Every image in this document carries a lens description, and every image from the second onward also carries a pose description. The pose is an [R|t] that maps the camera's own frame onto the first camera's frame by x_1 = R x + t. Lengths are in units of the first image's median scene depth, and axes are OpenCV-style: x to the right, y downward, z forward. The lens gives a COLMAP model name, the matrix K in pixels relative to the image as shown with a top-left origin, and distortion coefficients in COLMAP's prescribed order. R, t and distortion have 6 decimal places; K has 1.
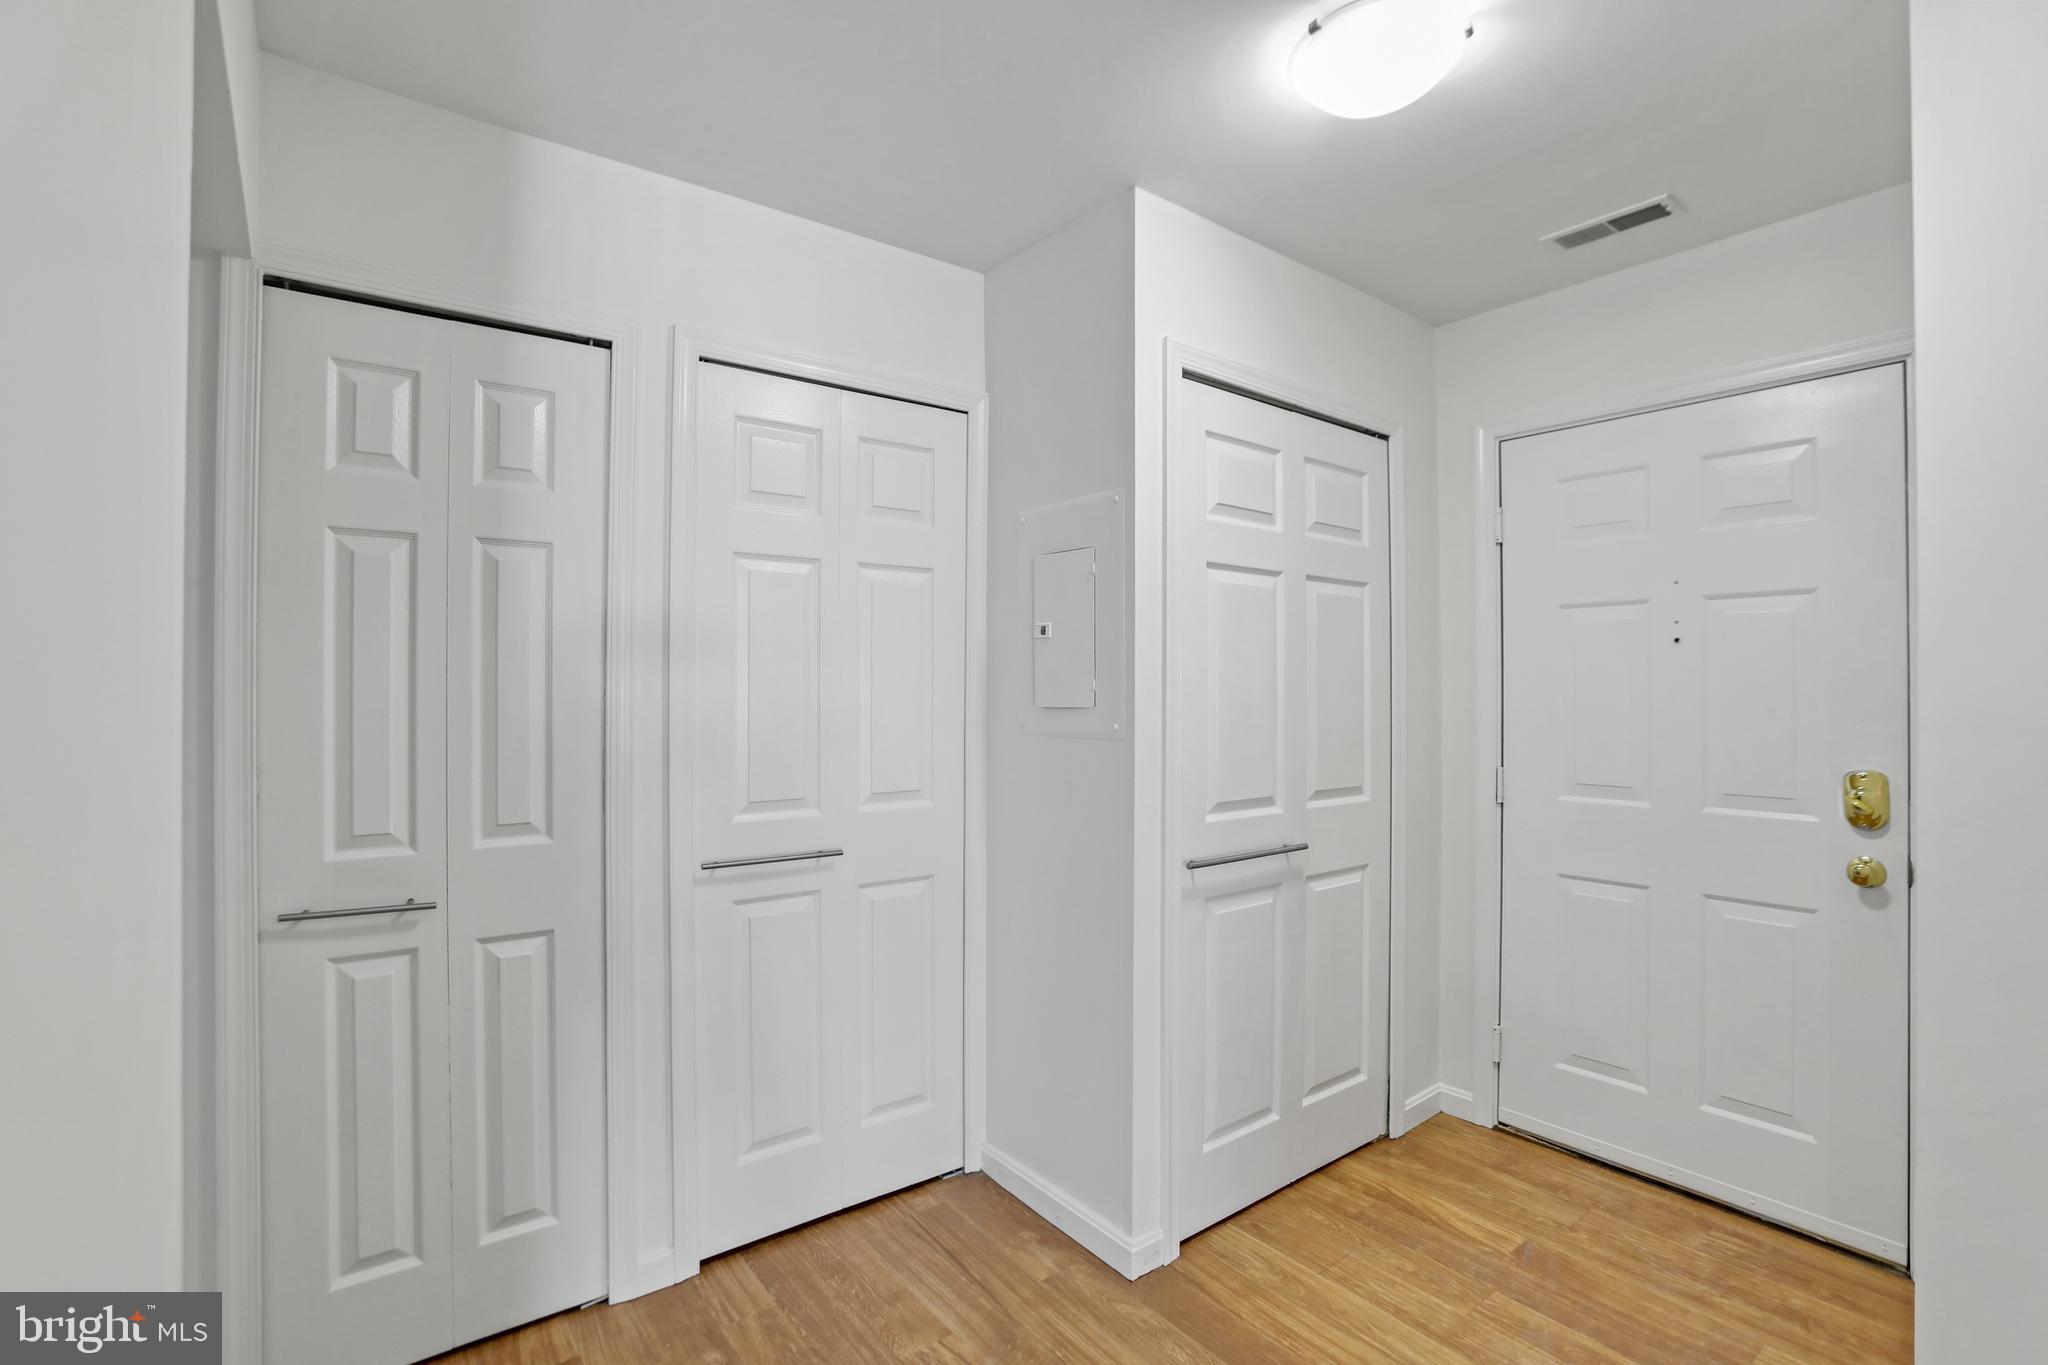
lens RADIAL K [[956.3, 0, 1020.8], [0, 956.3, 692.7], [0, 0, 1]] dist [-0.064092, 0.023198]
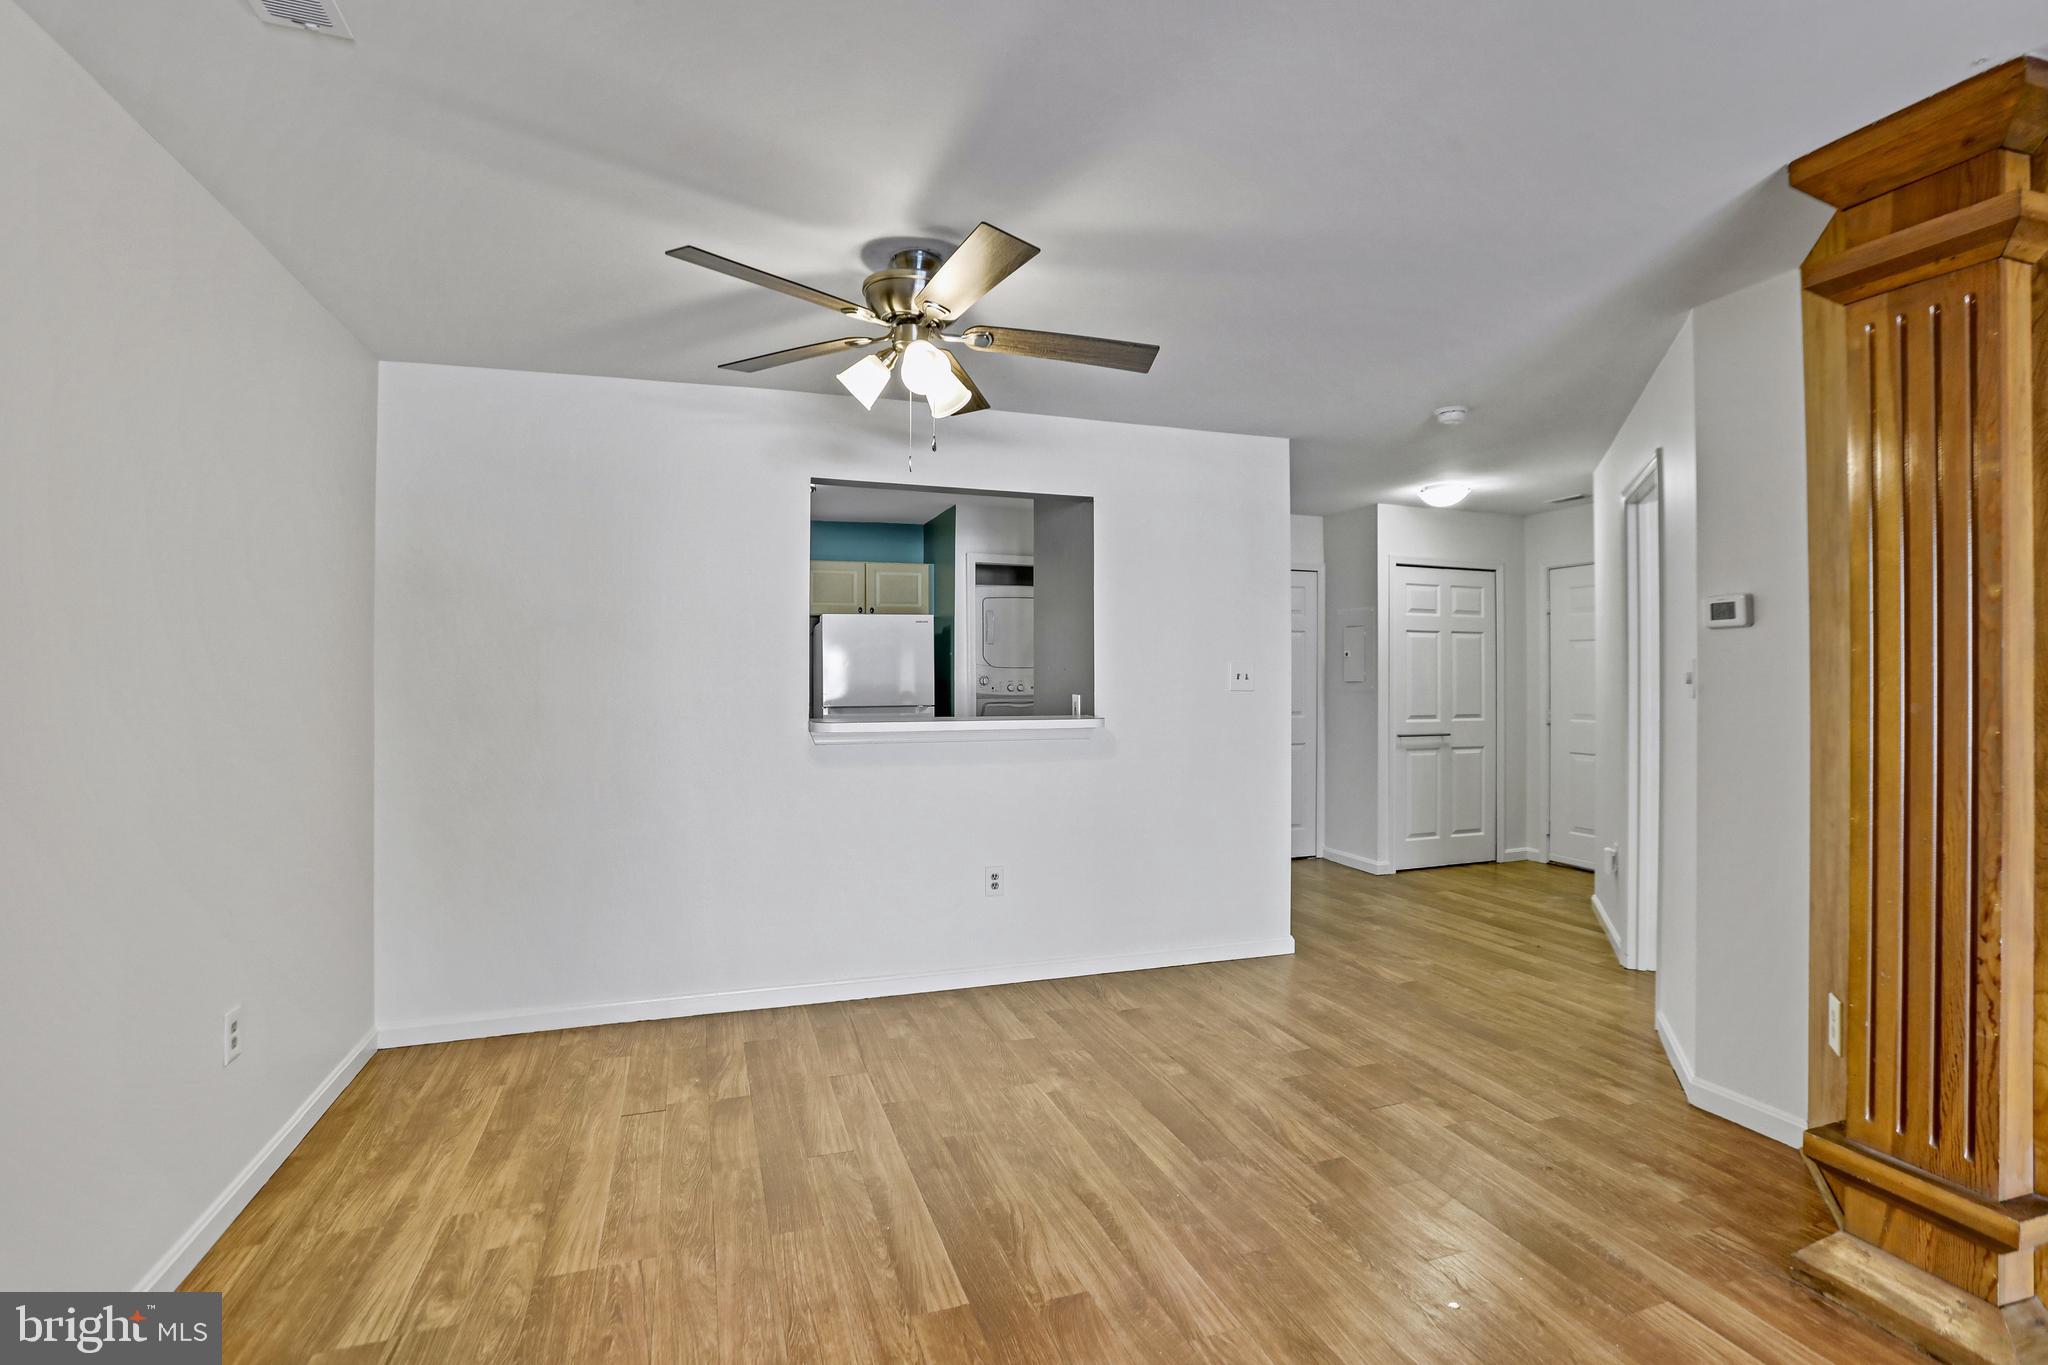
lens RADIAL K [[950.3, 0, 1027.6], [0, 950.3, 672.5], [0, 0, 1]] dist [-0.062354, 0.021908]
pose [[0.949159, 0.000237, -0.314797, 0.007136], [-0.002555, 0.999973, -0.006953, 0.010229], [0.314786, 0.007404, 0.949134, -1.845597]]
